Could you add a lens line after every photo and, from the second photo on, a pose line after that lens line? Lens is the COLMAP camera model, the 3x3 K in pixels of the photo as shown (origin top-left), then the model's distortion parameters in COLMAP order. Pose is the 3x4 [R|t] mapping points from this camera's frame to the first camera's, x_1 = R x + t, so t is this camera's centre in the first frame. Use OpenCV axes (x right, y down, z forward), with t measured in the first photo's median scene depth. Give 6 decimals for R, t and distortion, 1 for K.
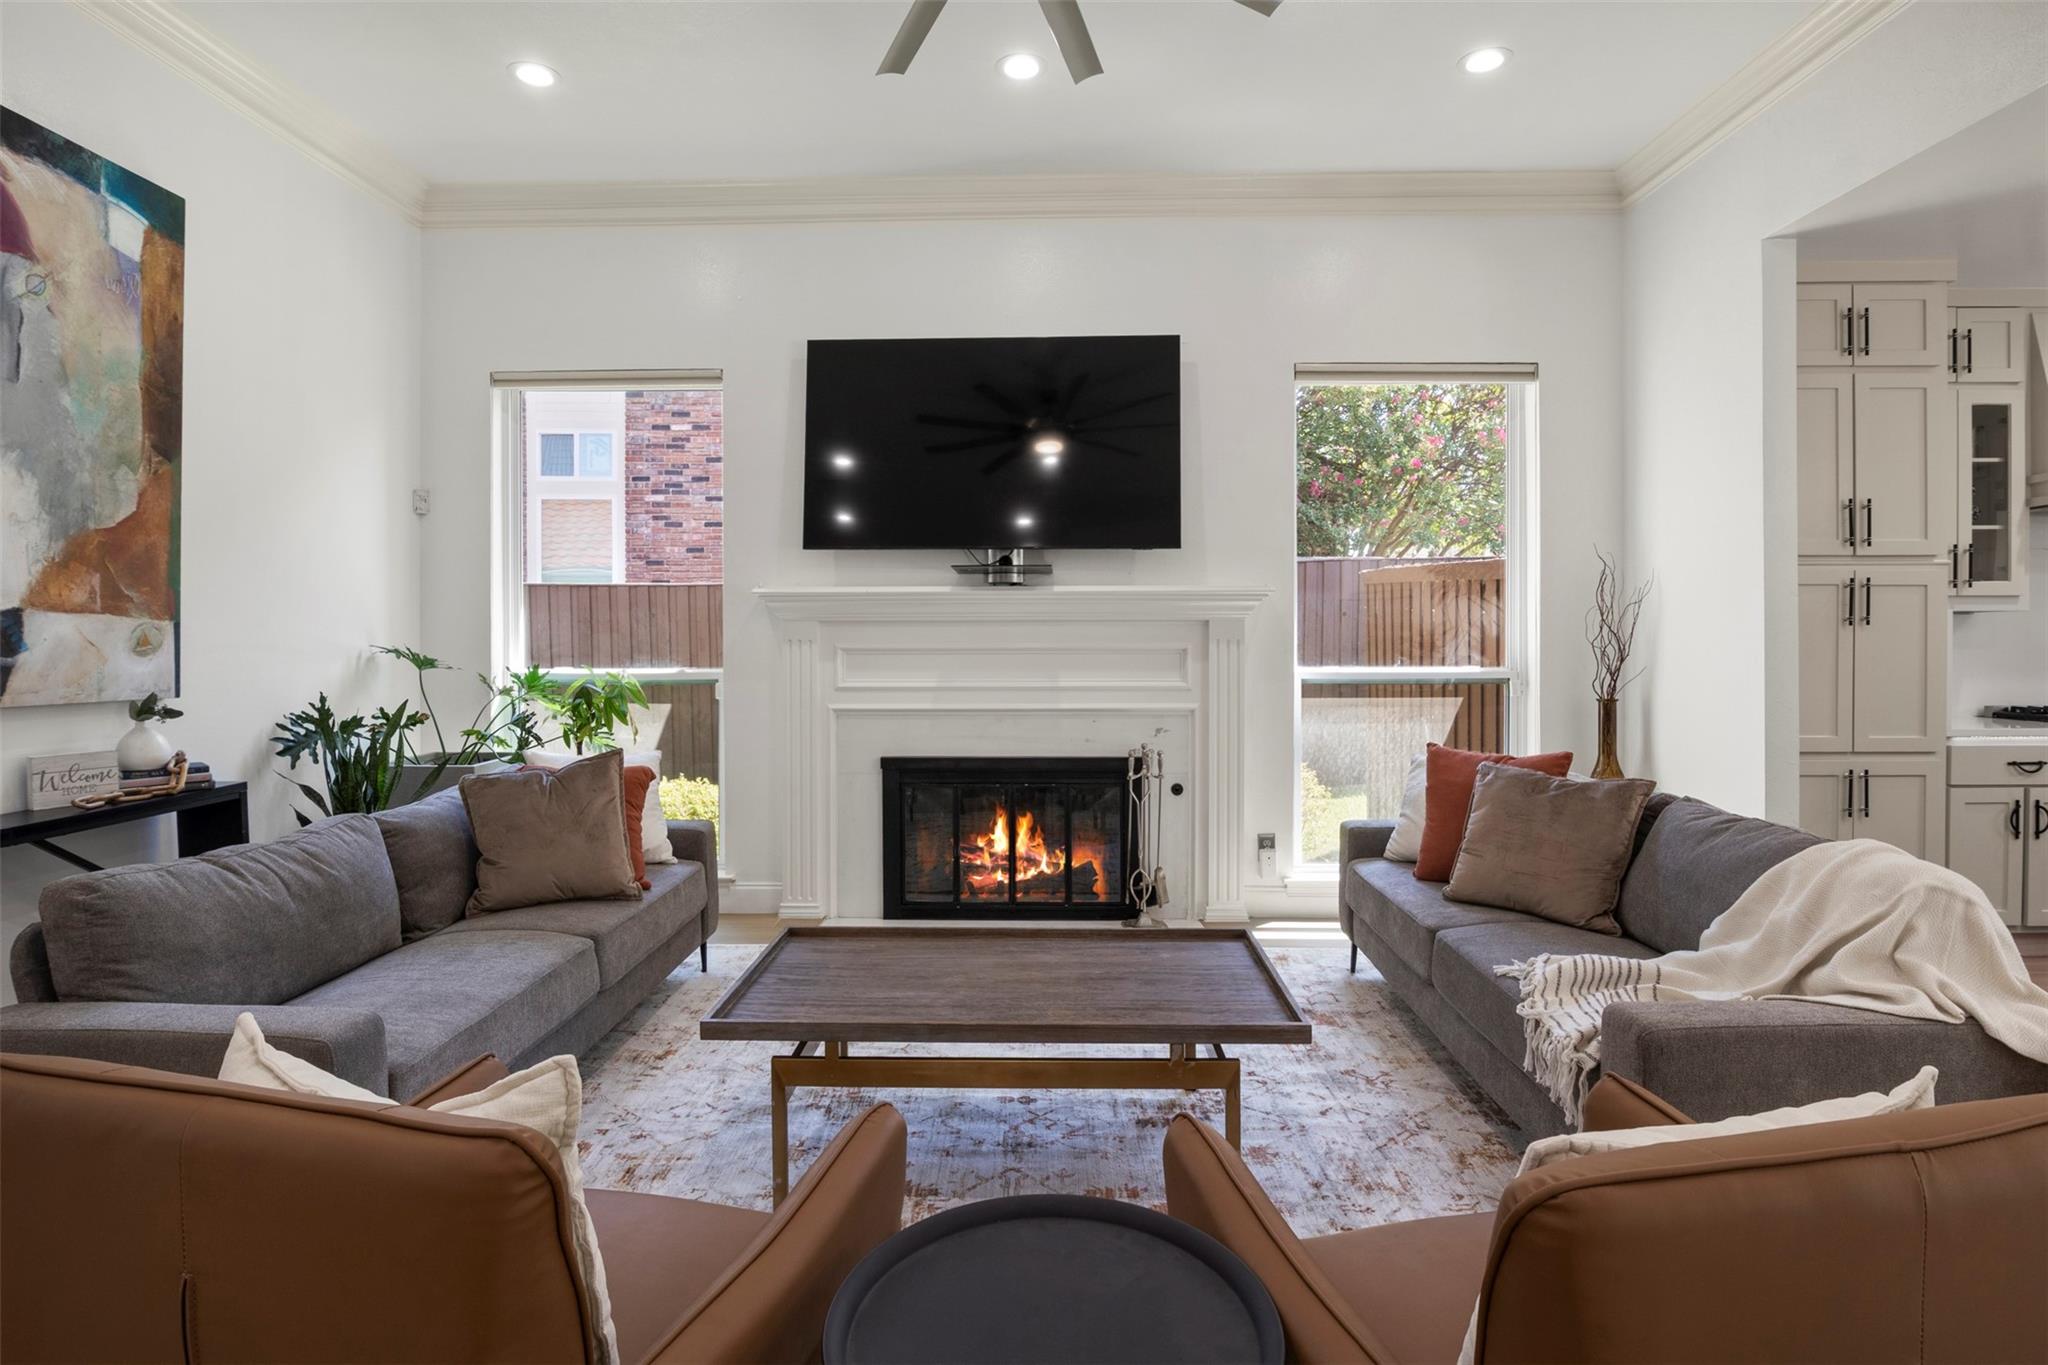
lens RADIAL K [[1025.8, 0, 1030.9], [0, 1025.8, 662.6], [0, 0, 1]] dist [-0.024435, -0.002088]
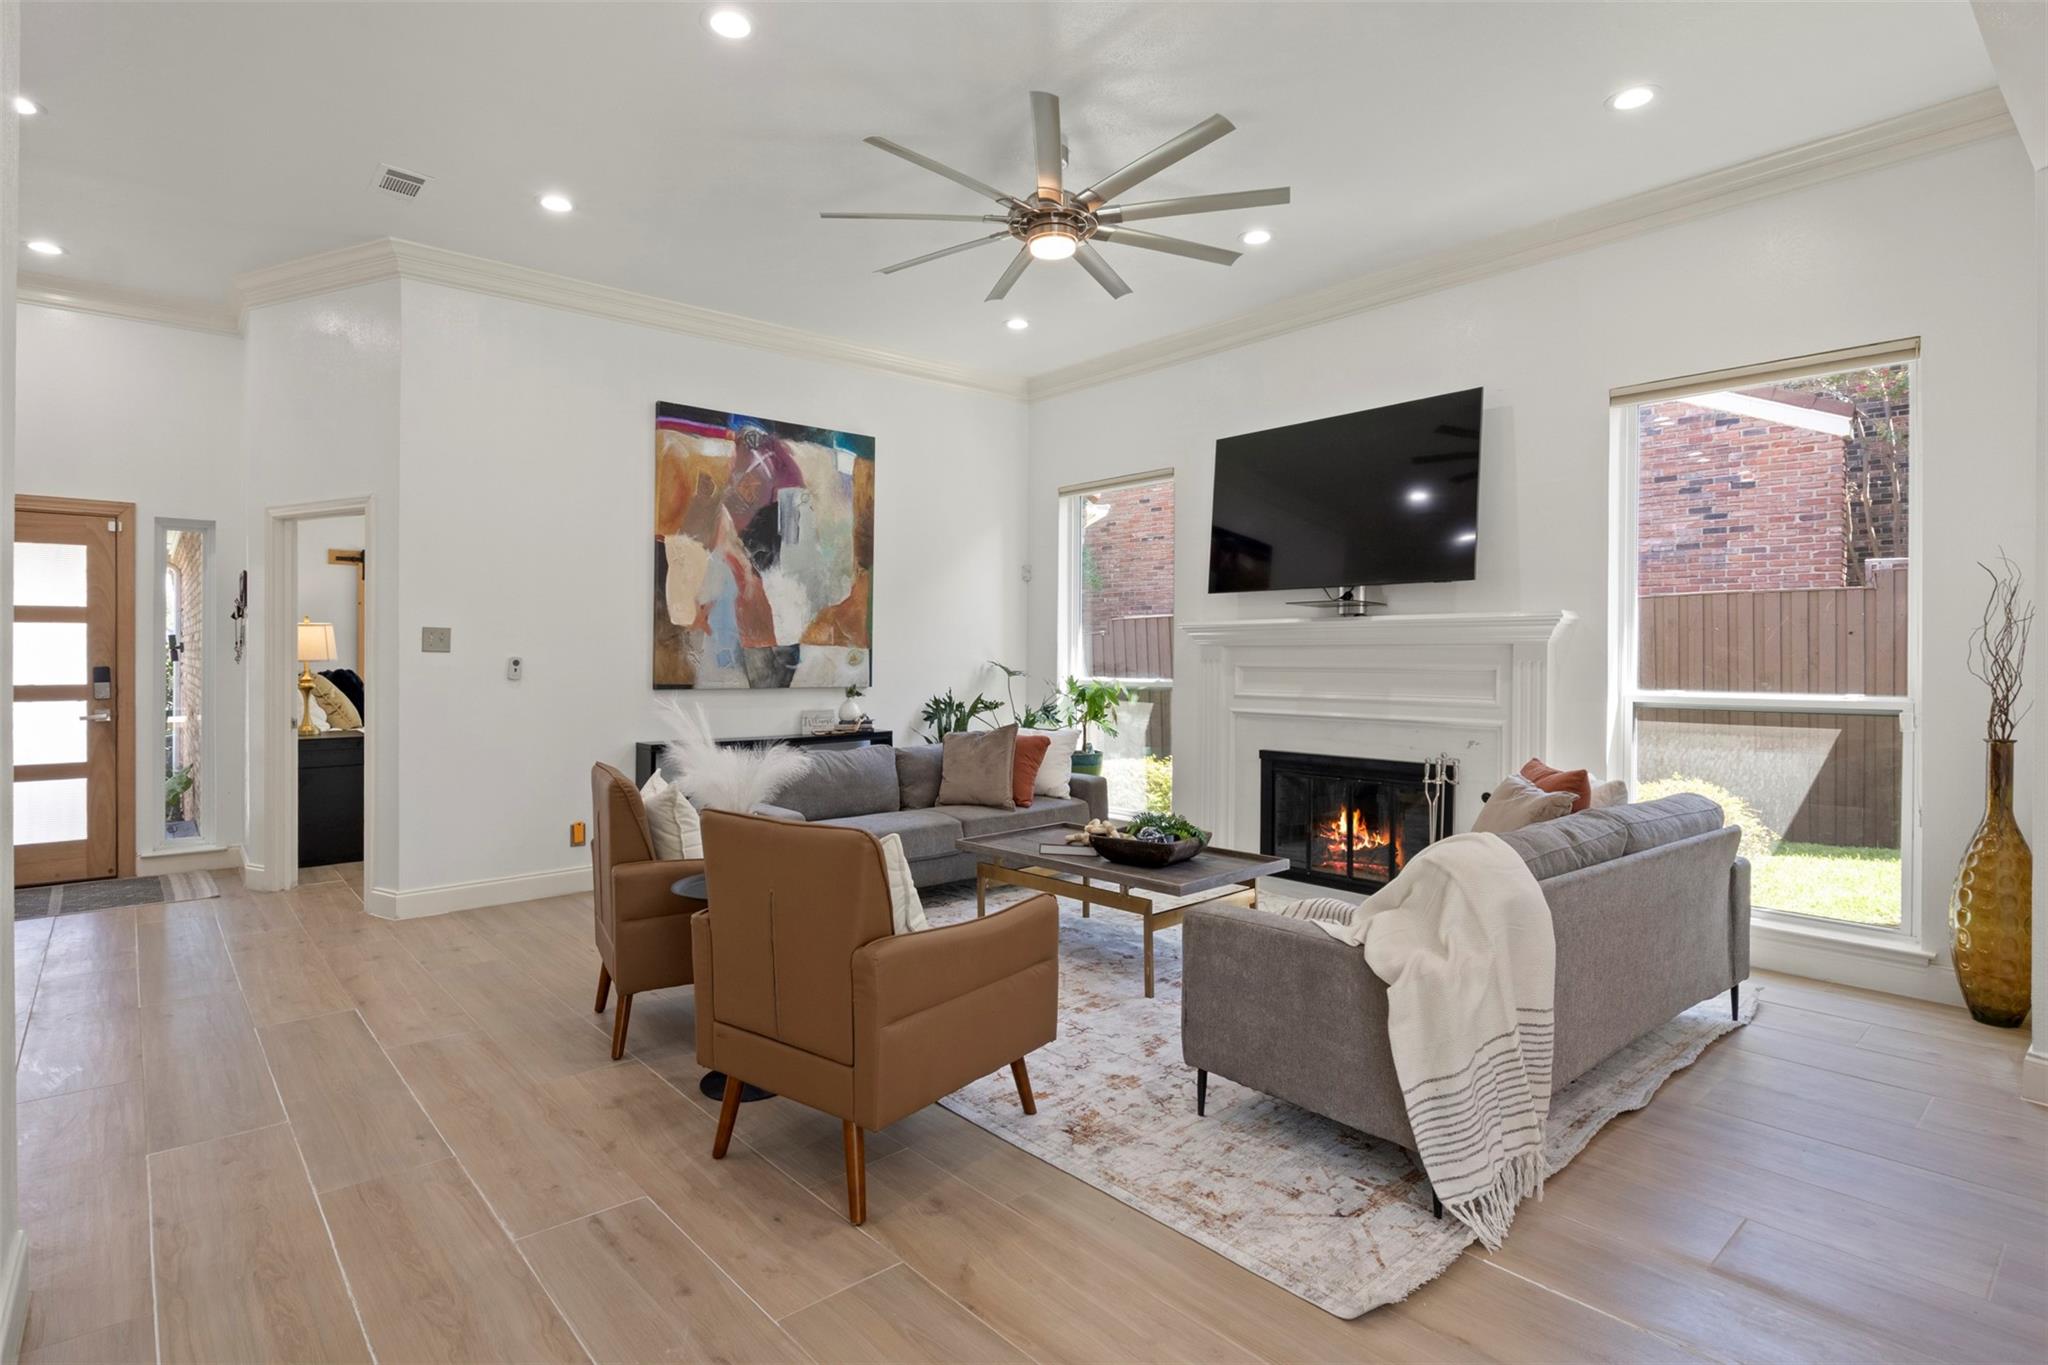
lens RADIAL K [[1025.8, 0, 1015.6], [0, 1025.8, 669.9], [0, 0, 1]] dist [-0.024435, -0.002088]
pose [[0.666872, 0.013123, -0.745057, 0.653539], [-0.020524, 0.999789, -0.000760, -0.002676], [0.744890, 0.015798, 0.667000, -0.109332]]
